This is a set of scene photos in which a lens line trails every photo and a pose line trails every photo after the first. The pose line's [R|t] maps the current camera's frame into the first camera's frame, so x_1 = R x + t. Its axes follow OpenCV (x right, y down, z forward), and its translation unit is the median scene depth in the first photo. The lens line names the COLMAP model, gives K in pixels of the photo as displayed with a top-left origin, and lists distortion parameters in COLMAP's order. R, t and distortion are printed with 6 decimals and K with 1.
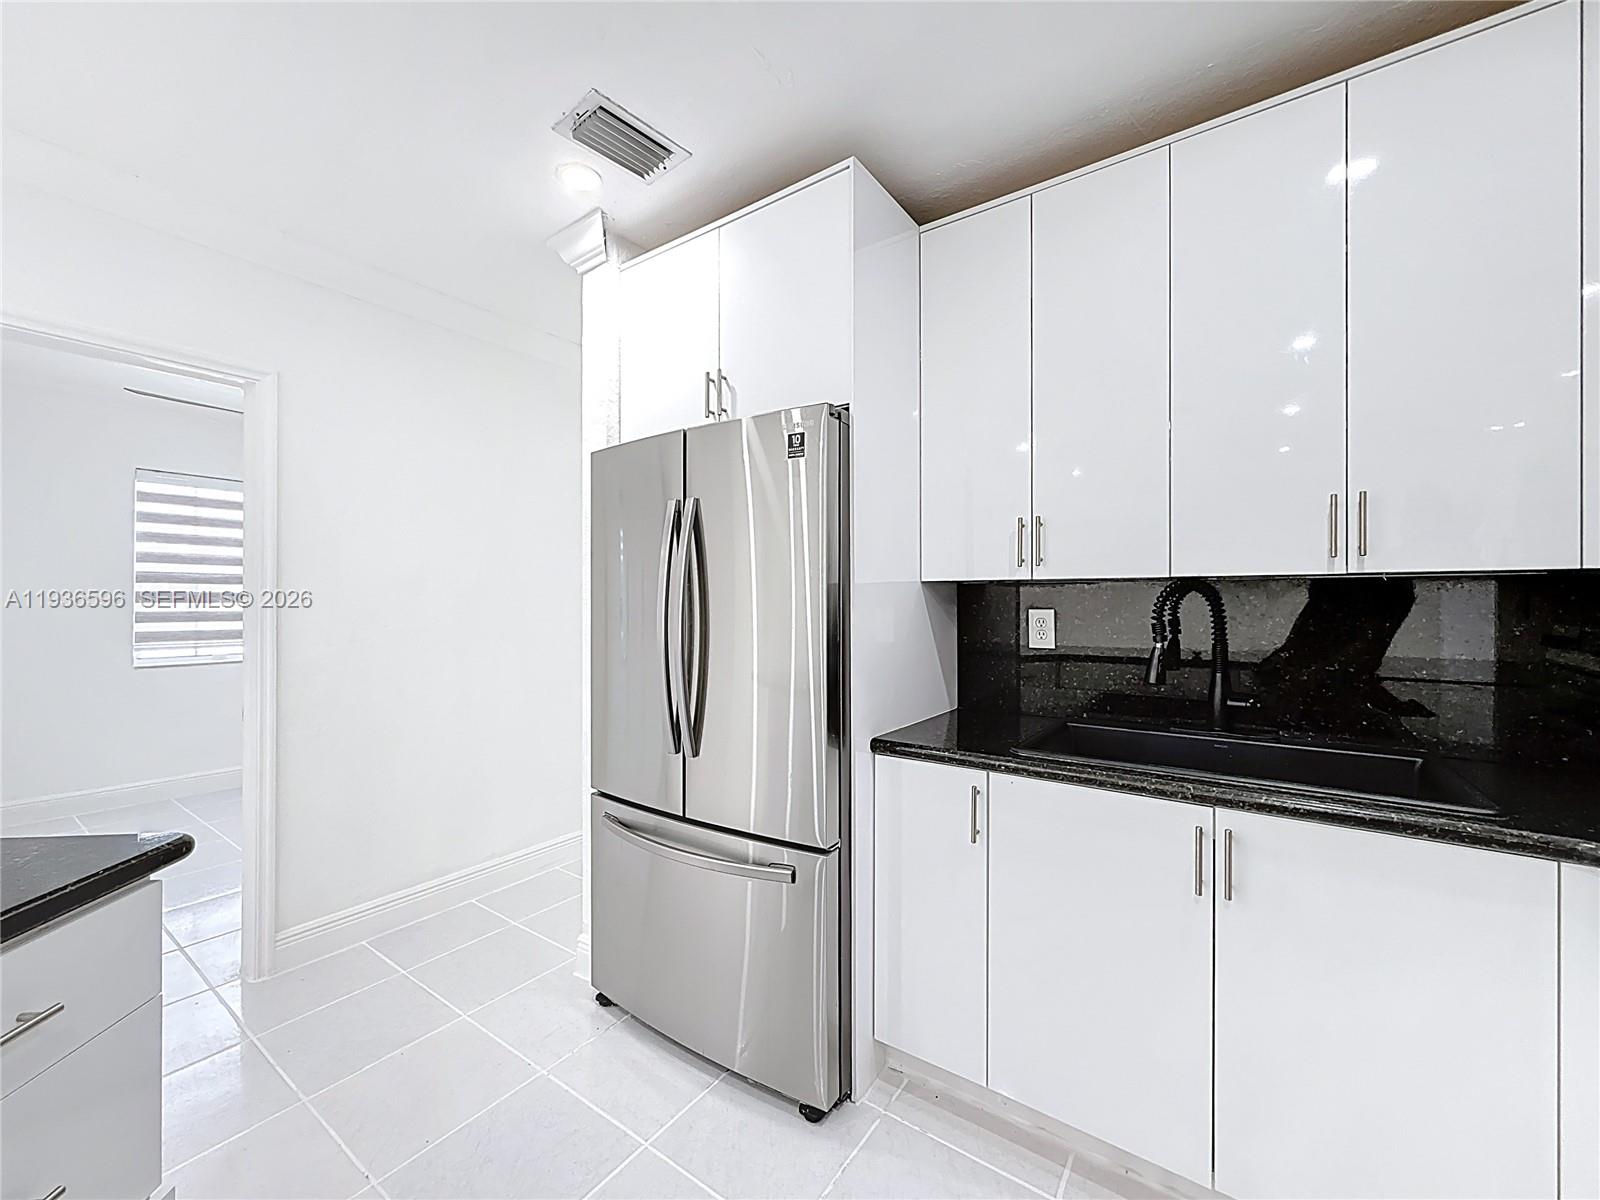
lens RADIAL K [[647.1, 0, 801.5], [0, 647.1, 594.0], [0, 0, 1]] dist [0.000276, 0.000080]
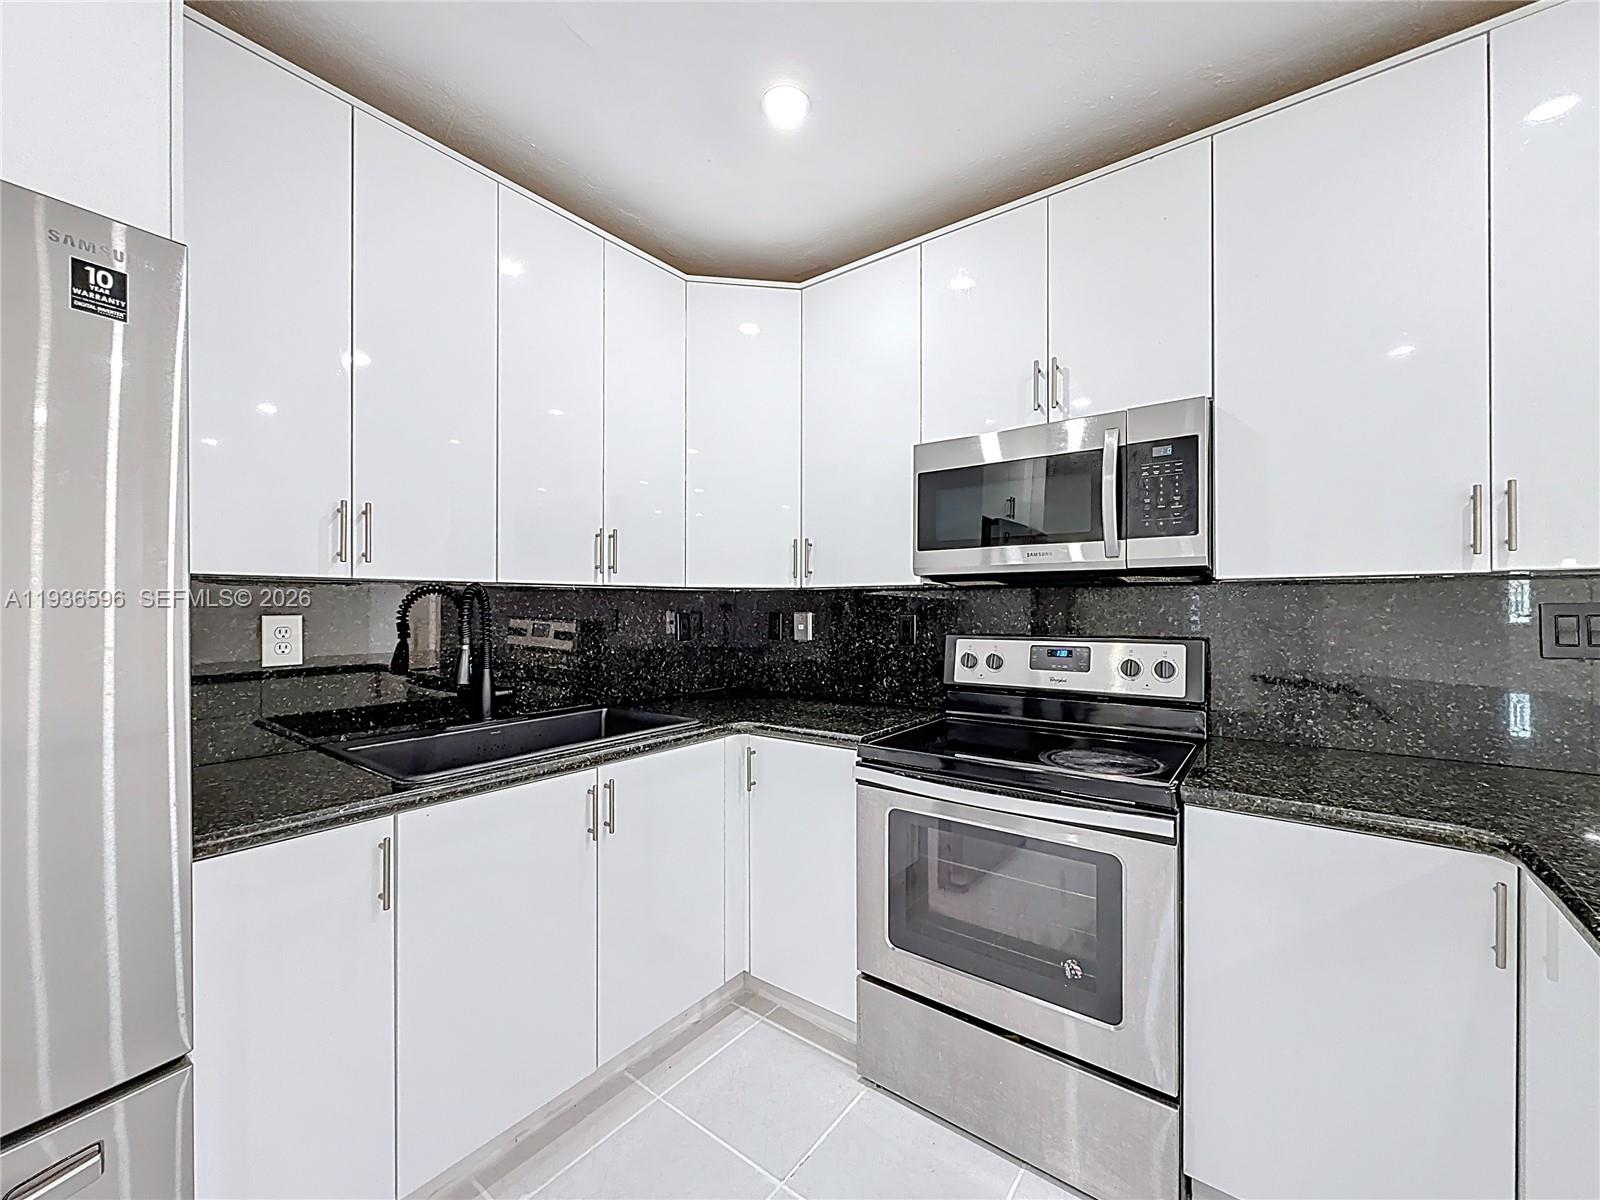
lens RADIAL K [[651.2, 0, 800.8], [0, 651.2, 603.9], [0, 0, 1]] dist [0.000798, 0.000300]
pose [[0.042515, 0.001904, 0.999094, -0.441072], [-0.006157, 0.999980, -0.001643, 0.008488], [-0.999077, -0.006082, 0.042526, 0.396315]]
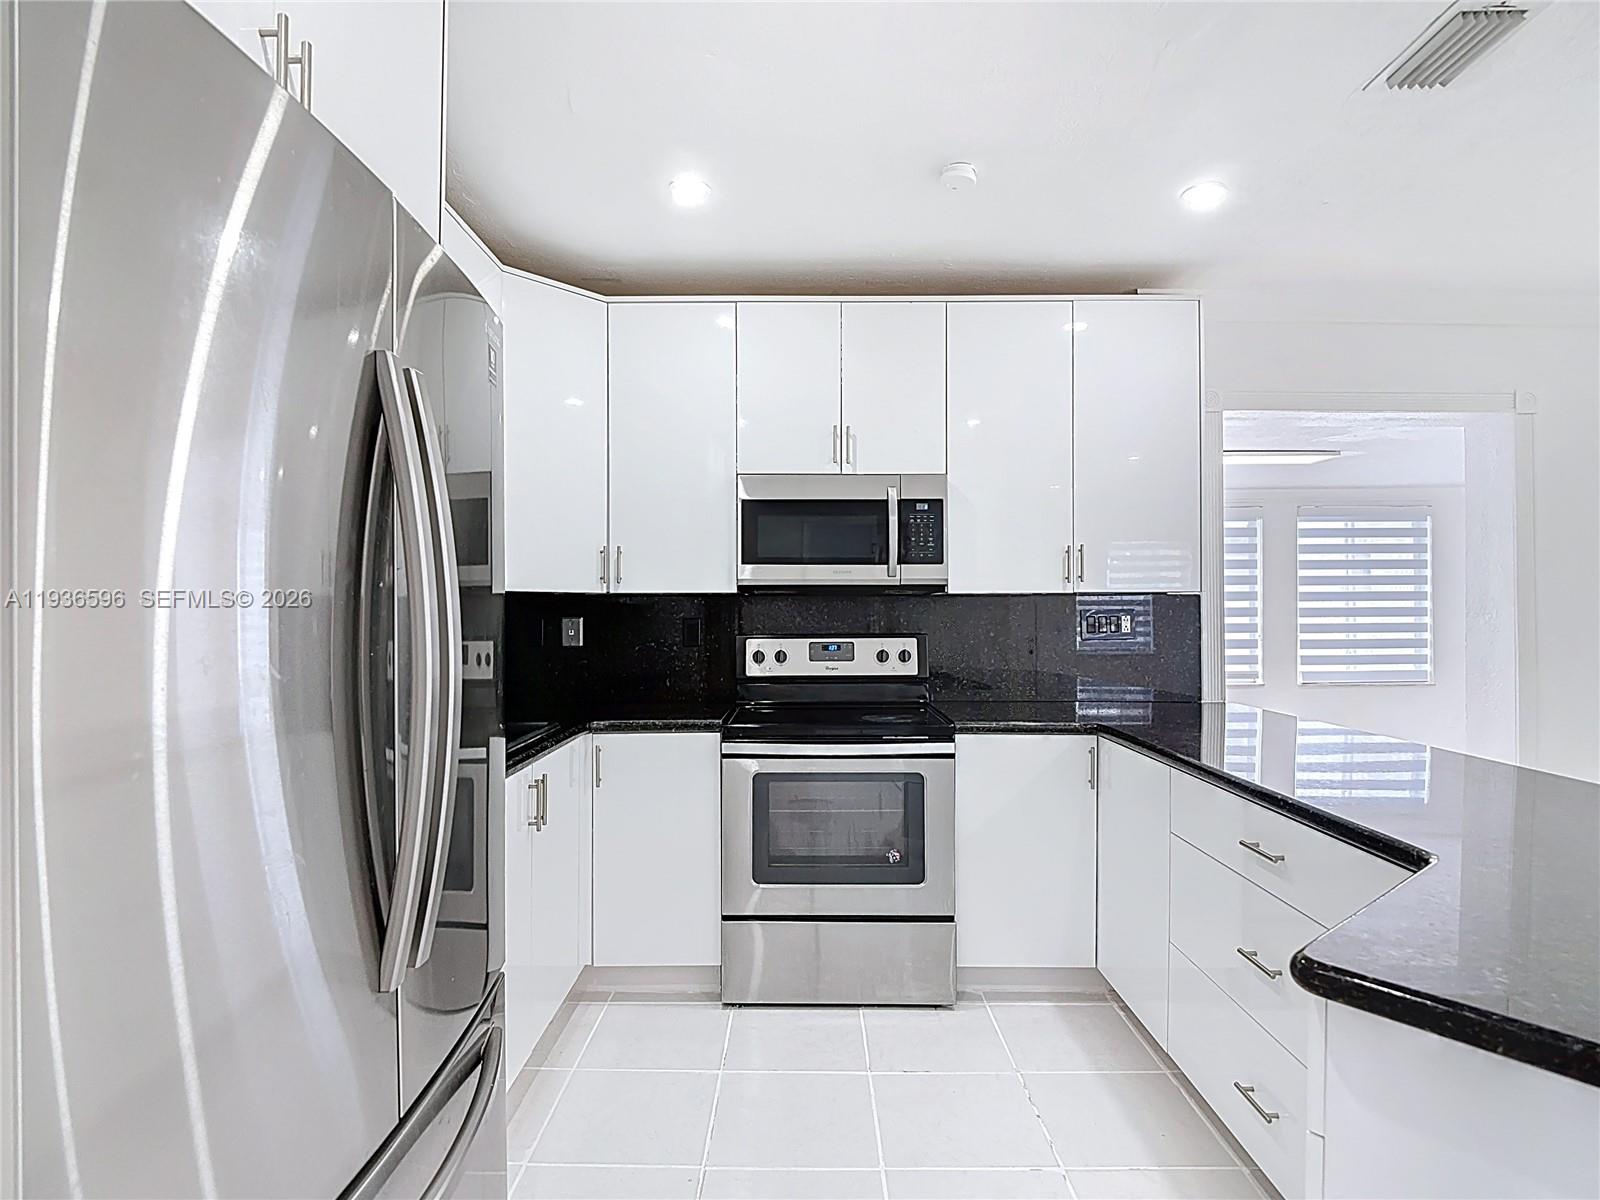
lens RADIAL K [[836.4, 0, 799.2], [0, 836.4, 611.0], [0, 0, 1]] dist [0.034465, 0.000221]
pose [[-0.567314, 0.001263, 0.823501, -0.791266], [-0.005103, 0.999974, -0.005049, 0.017269], [-0.823486, -0.007067, -0.567292, 1.113424]]
